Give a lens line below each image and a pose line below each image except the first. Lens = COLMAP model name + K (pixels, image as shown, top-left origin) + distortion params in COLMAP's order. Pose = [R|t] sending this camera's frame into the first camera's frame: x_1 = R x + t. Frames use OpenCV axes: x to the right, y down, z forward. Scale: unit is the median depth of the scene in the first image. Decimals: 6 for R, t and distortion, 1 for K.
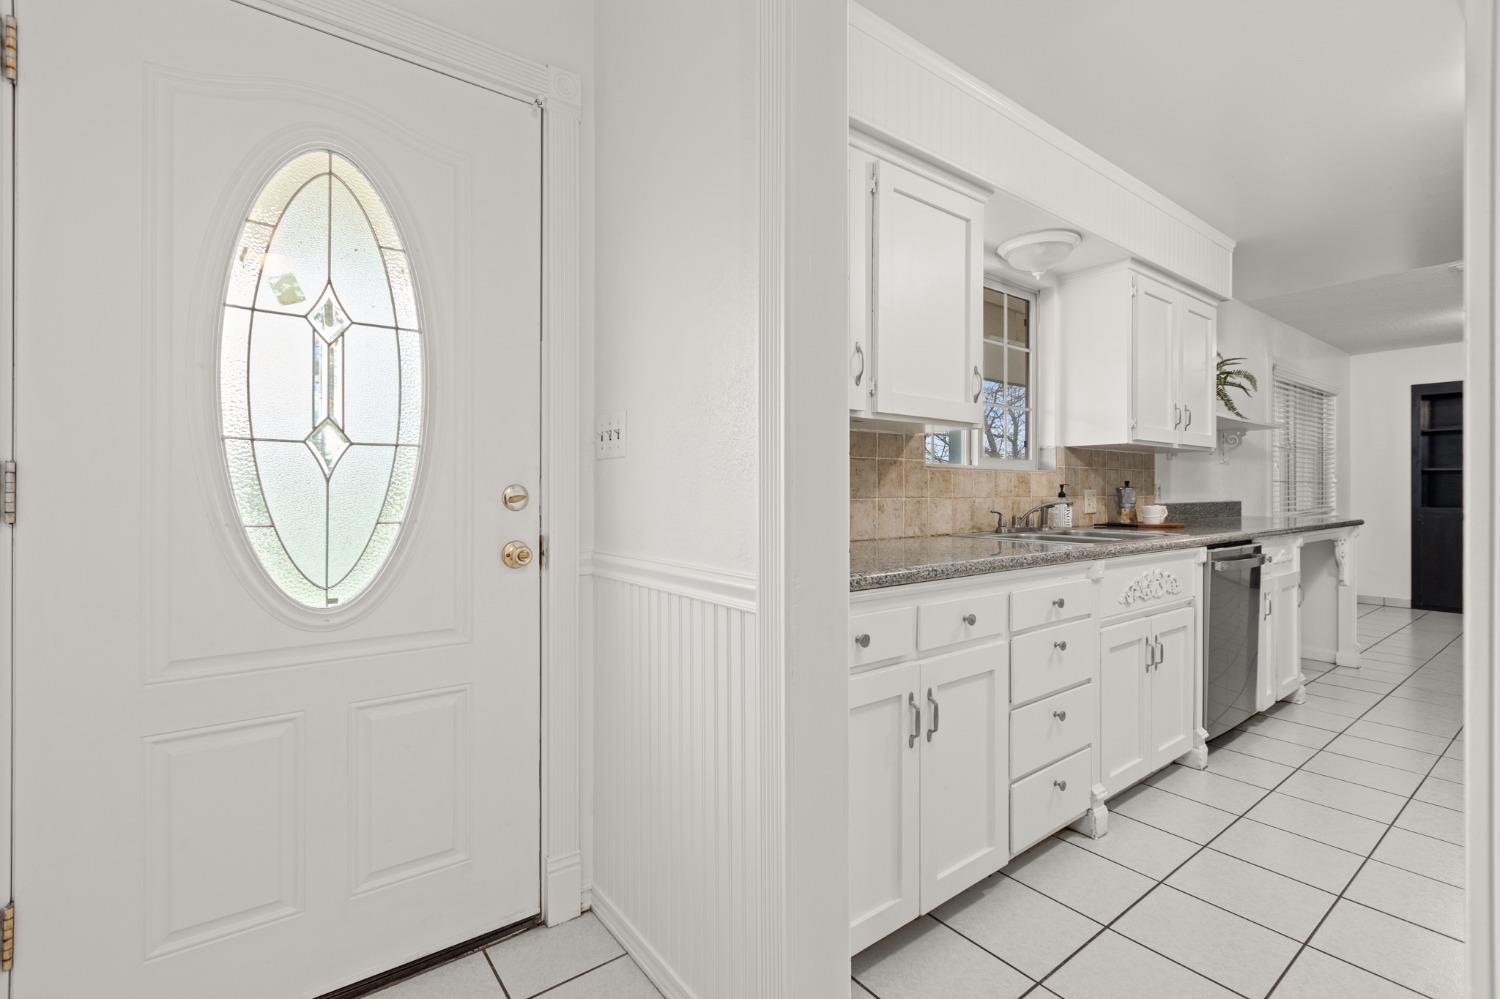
lens RADIAL K [[669.5, 0, 746.4], [0, 669.5, 494.1], [0, 0, 1]] dist [0.002012, 0.000521]
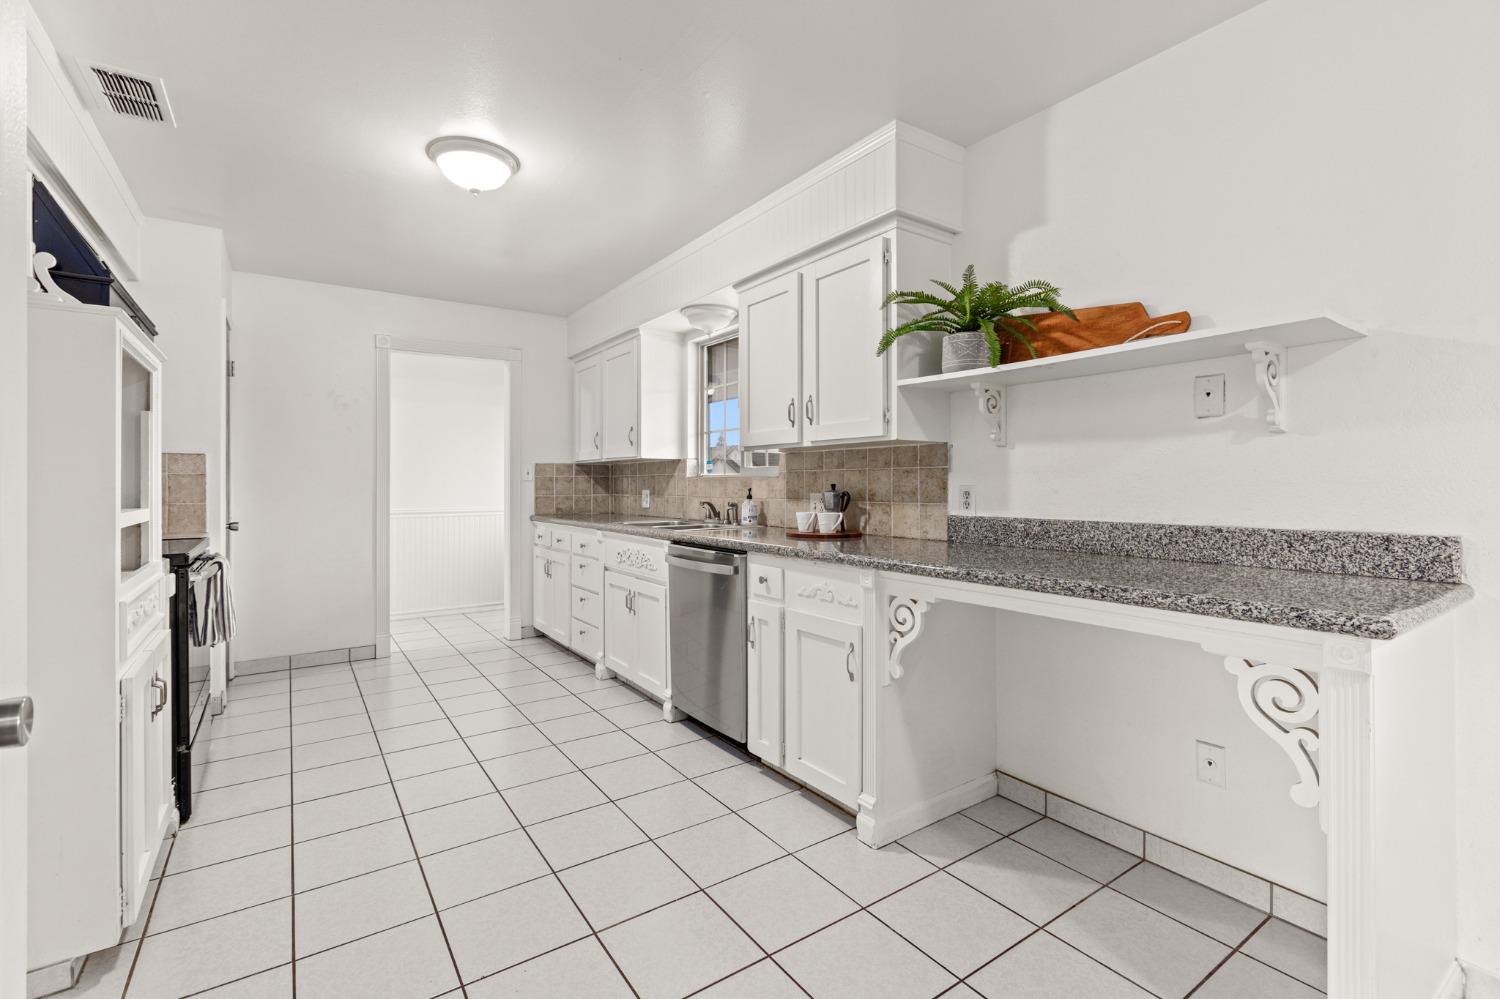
lens RADIAL K [[669.5, 0, 749.8], [0, 669.5, 491.8], [0, 0, 1]] dist [0.002012, 0.000521]
pose [[-0.054136, 0.008613, -0.998496, 1.852939], [-0.003809, 0.999954, 0.008832, -0.020322], [0.998526, 0.004282, -0.054100, 1.193632]]
